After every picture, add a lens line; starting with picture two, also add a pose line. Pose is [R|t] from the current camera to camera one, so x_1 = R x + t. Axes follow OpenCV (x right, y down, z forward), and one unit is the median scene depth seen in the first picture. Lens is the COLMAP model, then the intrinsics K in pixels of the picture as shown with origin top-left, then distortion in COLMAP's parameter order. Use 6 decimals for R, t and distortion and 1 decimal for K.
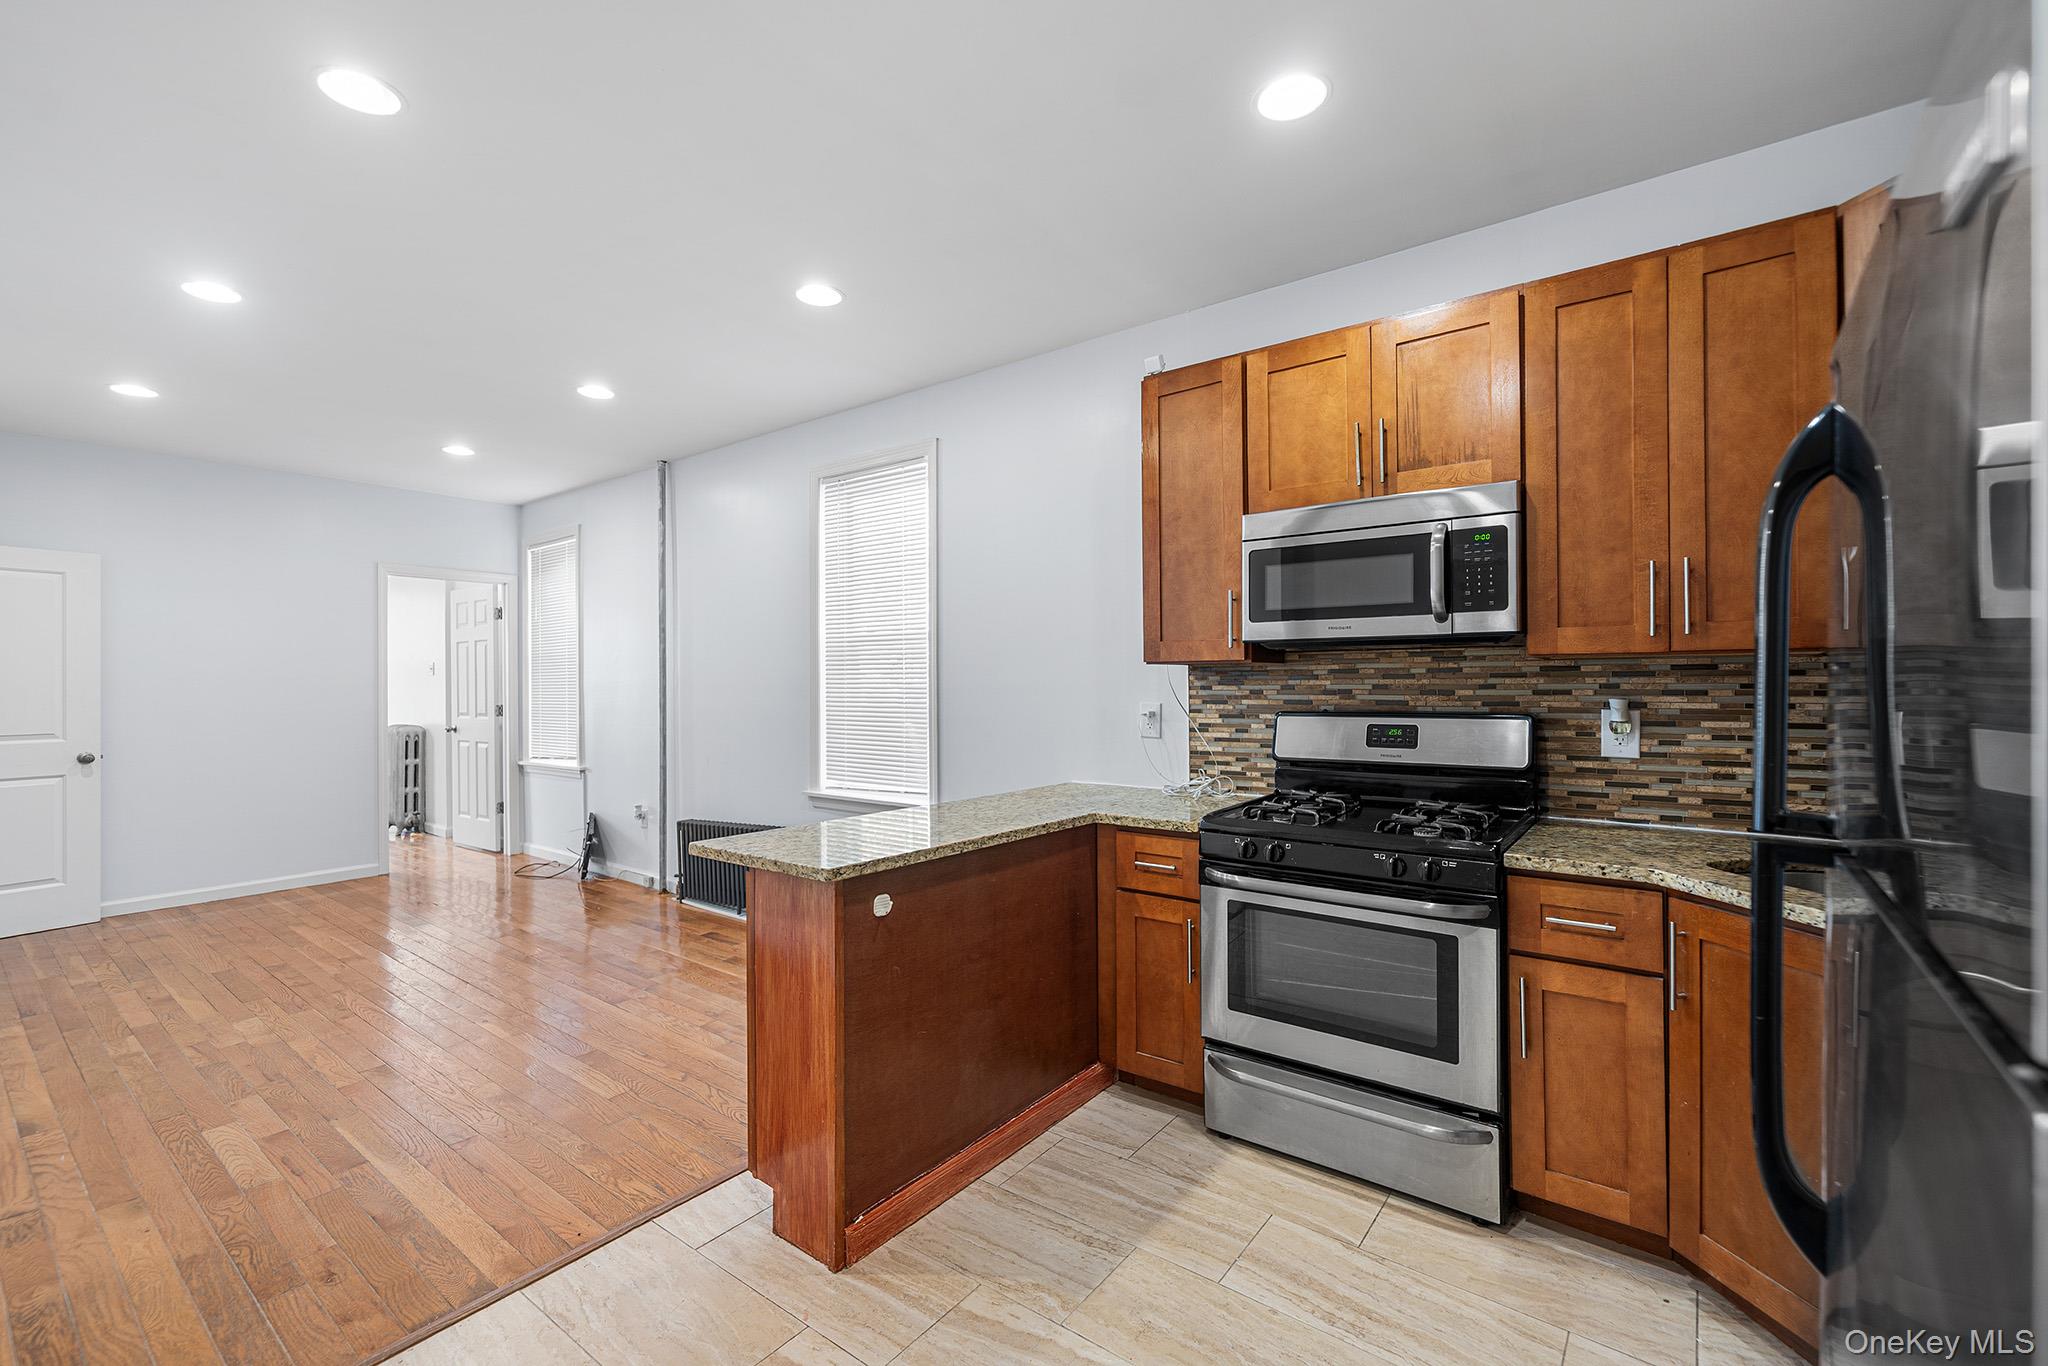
lens RADIAL K [[879.8, 0, 1017.5], [0, 879.8, 683.0], [0, 0, 1]] dist [-0.001838, -0.000275]
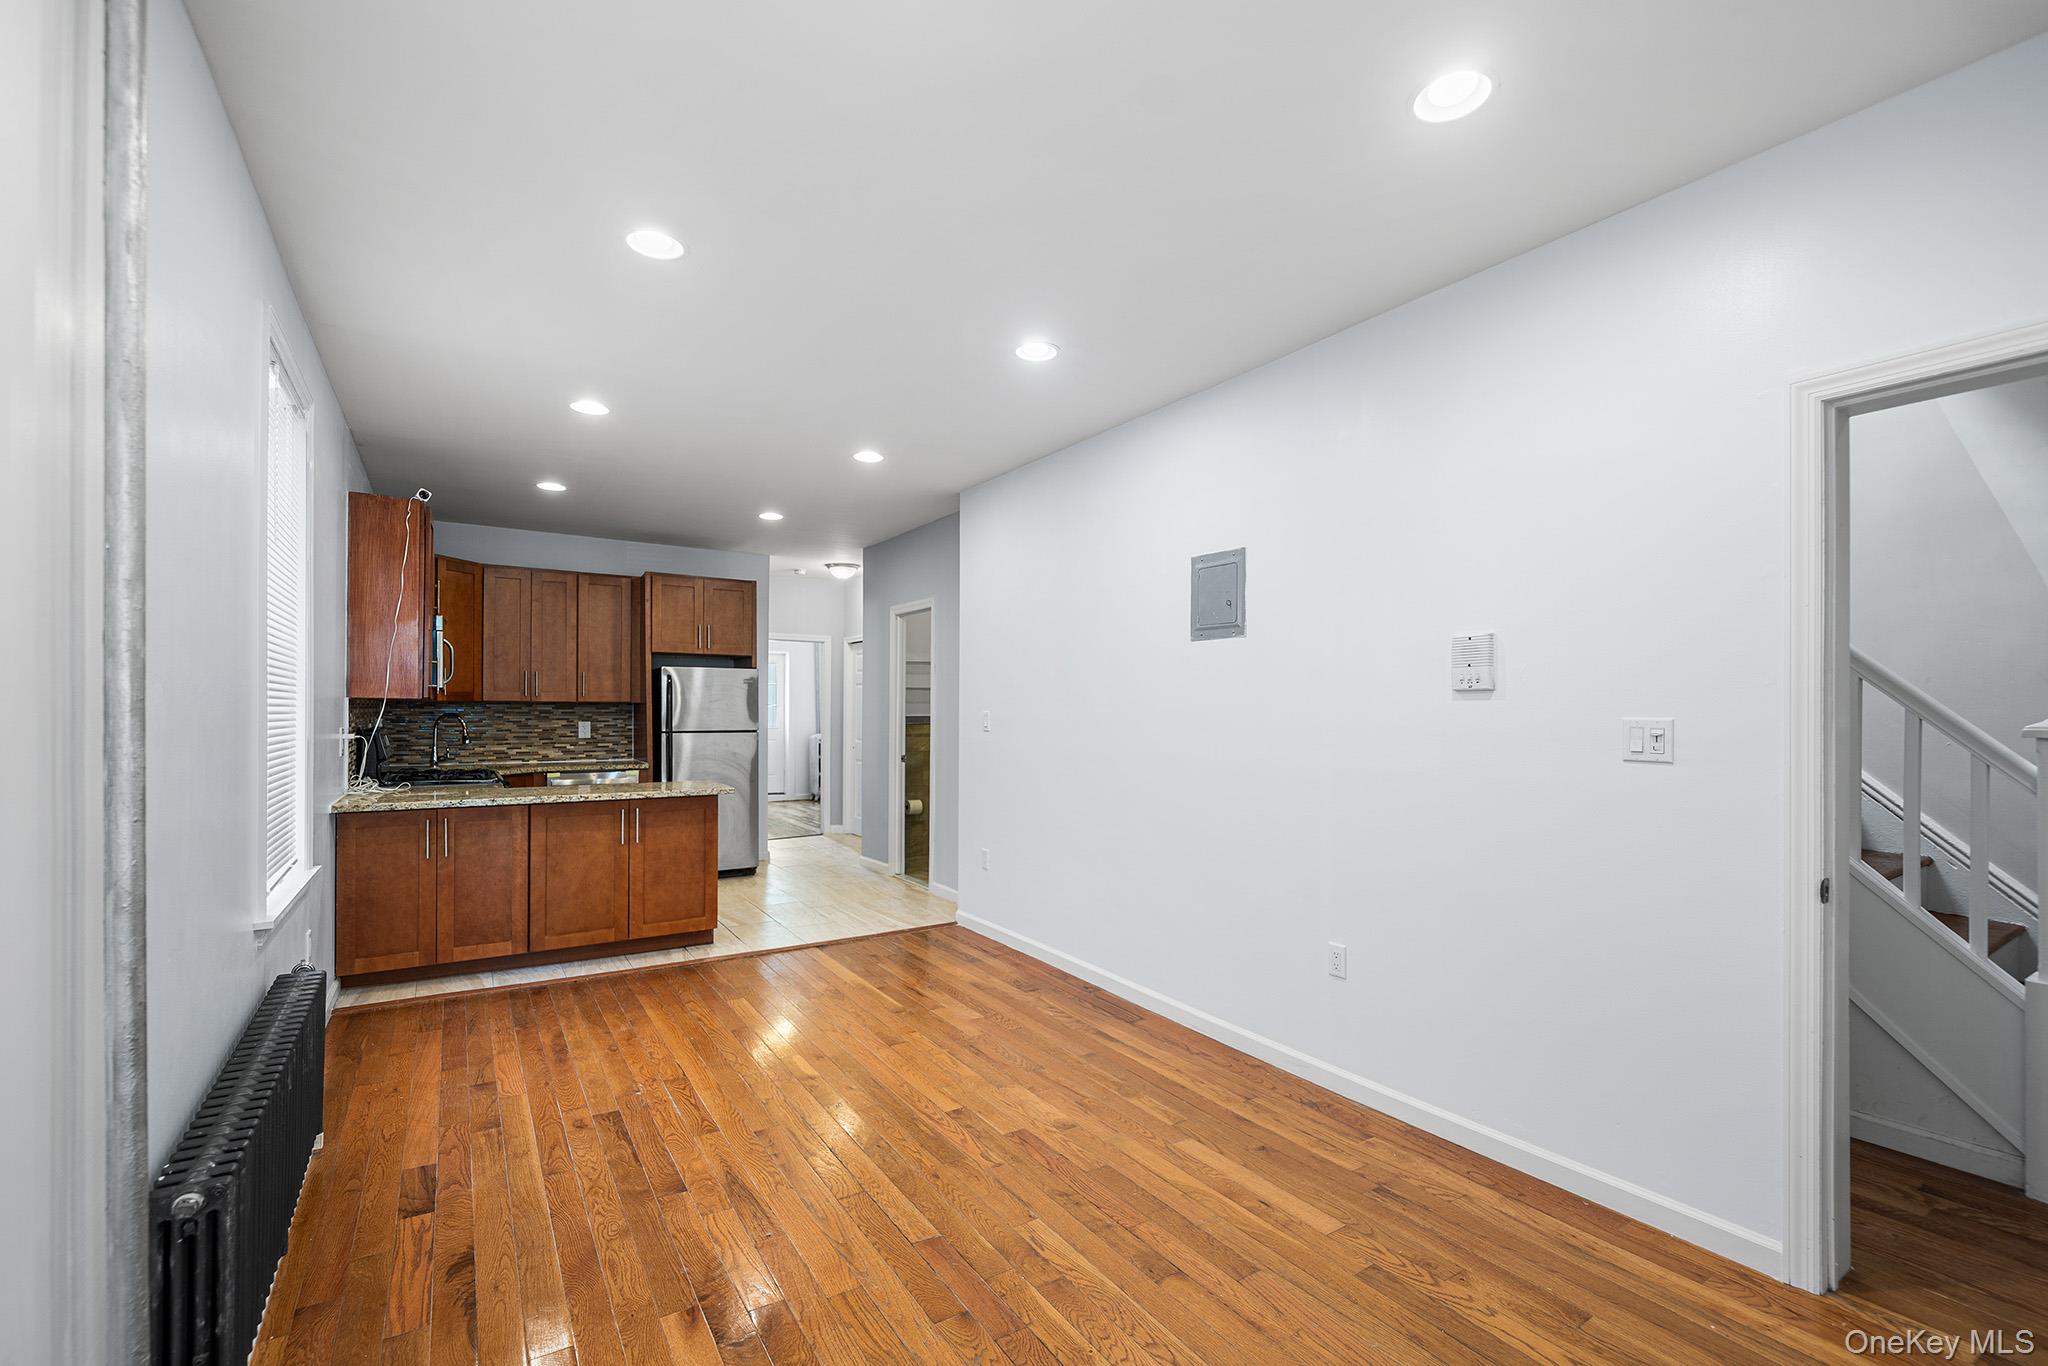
lens RADIAL K [[865.1, 0, 1015.3], [0, 865.1, 712.7], [0, 0, 1]] dist [-0.000335, -0.000239]
pose [[-0.944057, -0.001308, 0.329780, -1.508709], [-0.000876, 0.999999, 0.001458, -0.000929], [-0.329782, 0.001087, -0.944057, 2.439456]]
